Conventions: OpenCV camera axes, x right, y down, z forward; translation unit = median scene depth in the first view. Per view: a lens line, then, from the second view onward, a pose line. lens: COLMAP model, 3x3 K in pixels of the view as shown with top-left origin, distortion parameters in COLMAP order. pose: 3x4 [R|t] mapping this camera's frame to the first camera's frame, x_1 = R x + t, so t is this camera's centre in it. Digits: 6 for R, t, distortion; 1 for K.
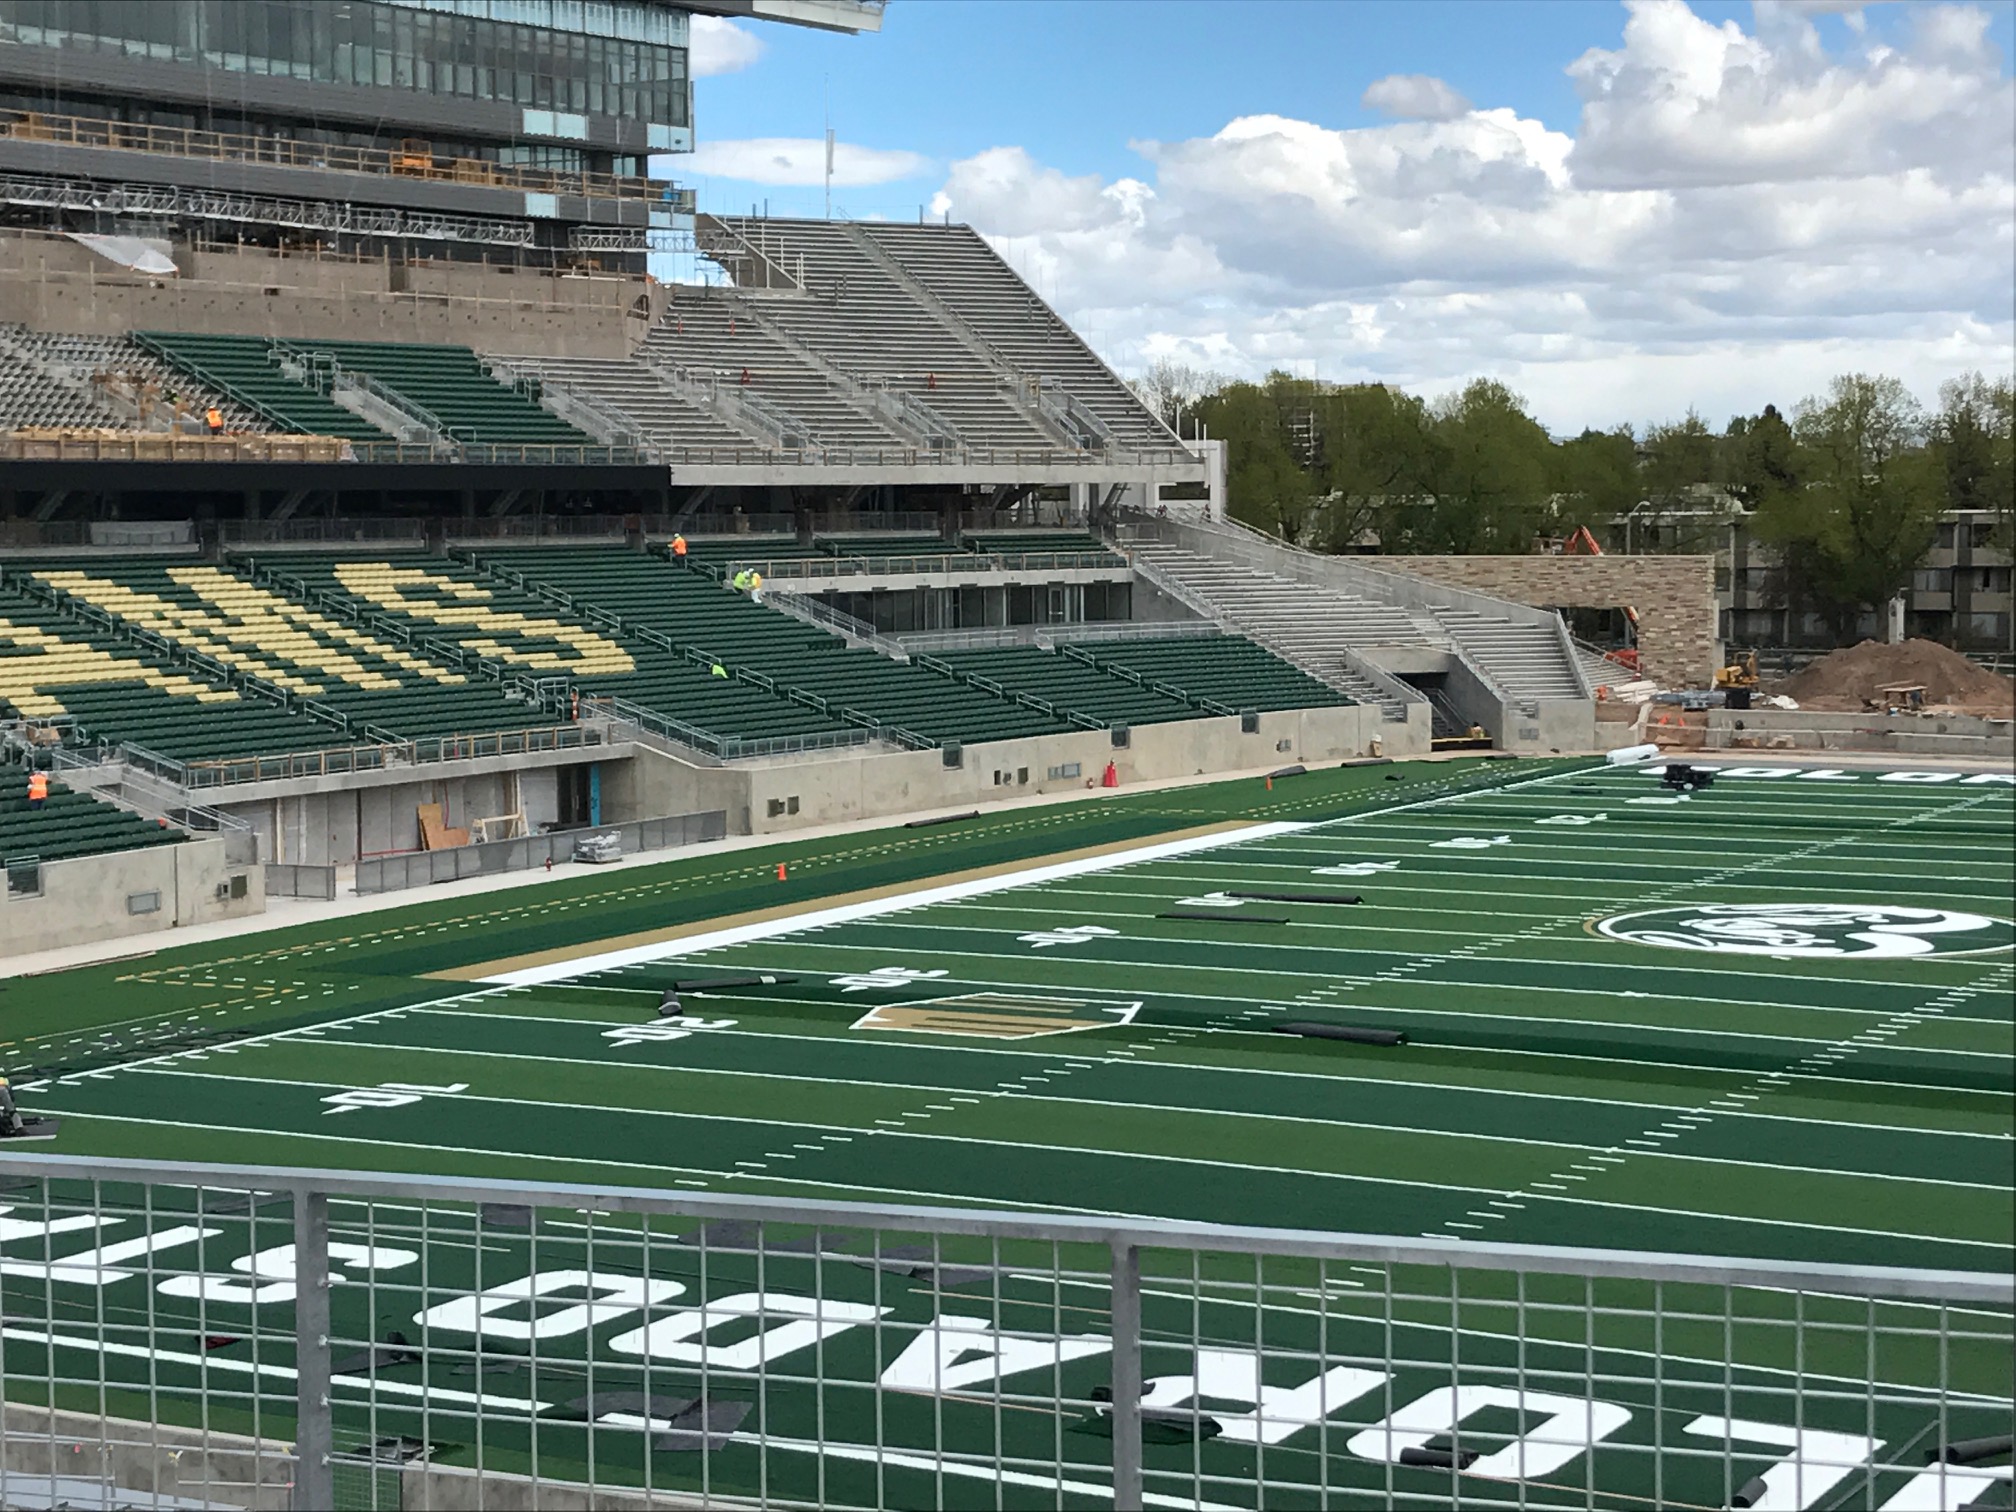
lens RADIAL K [[3912.5, 0, 1008.0], [0, 3912.5, 756.0], [0, 0, 1]] dist [0.572243, -5.143520]
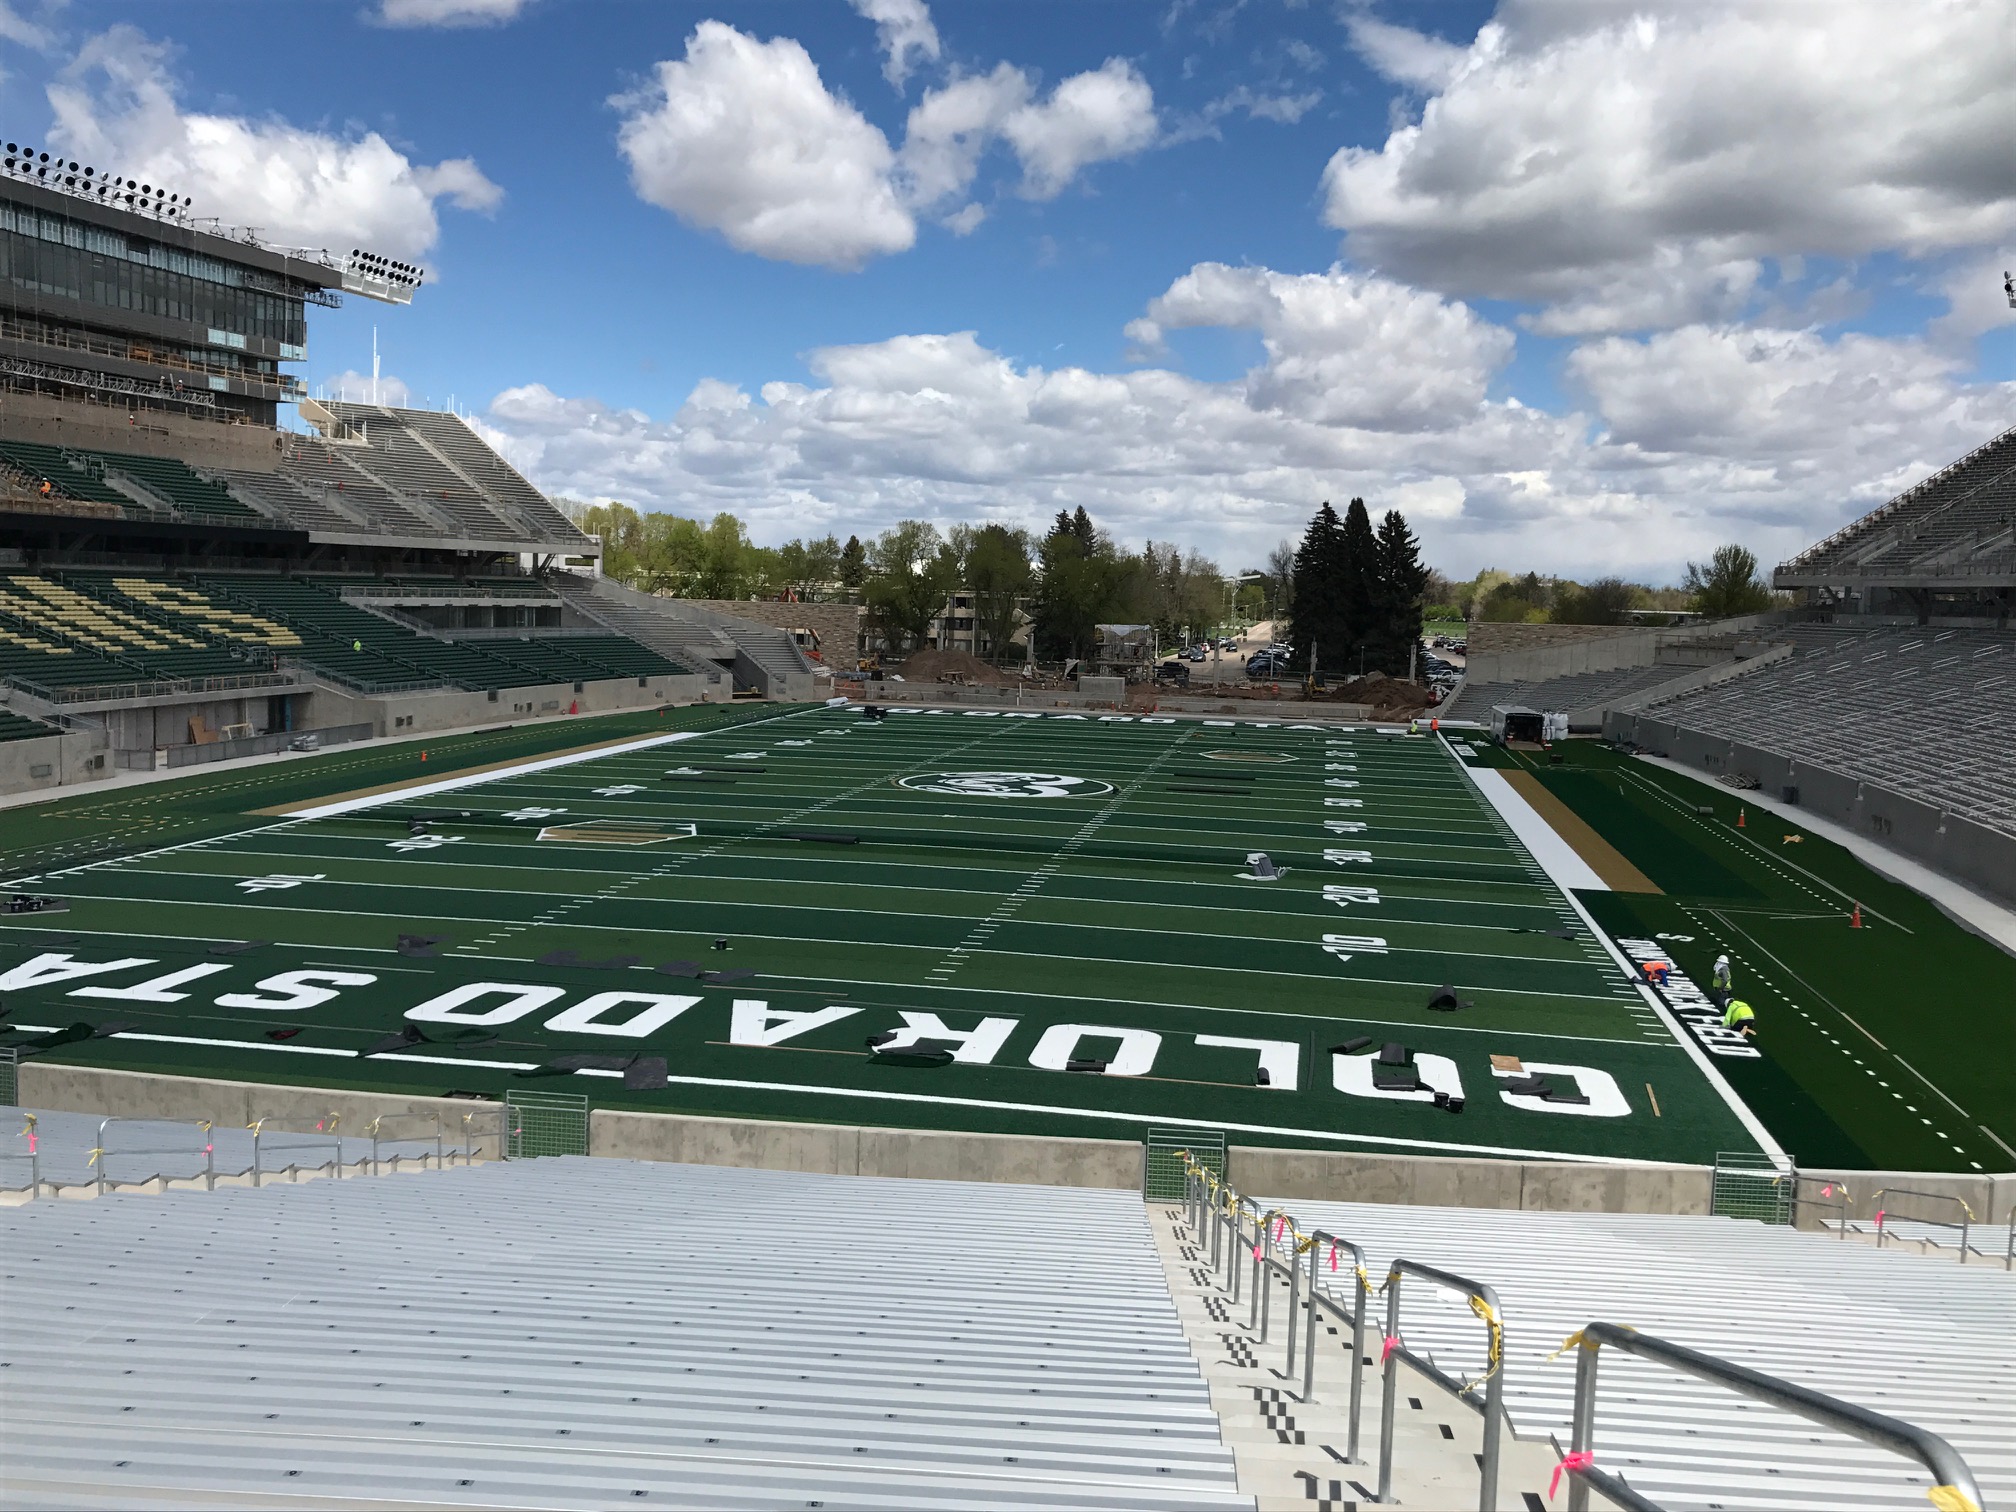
lens RADIAL K [[1824.6, 0, 1008.0], [0, 1824.6, 756.0], [0, 0, 1]] dist [-0.006694, 0.005160]
pose [[0.926395, 0.004268, 0.376528, -0.108968], [-0.010408, 0.999844, 0.014275, 0.013298], [-0.376408, -0.017143, 0.926295, 0.125884]]
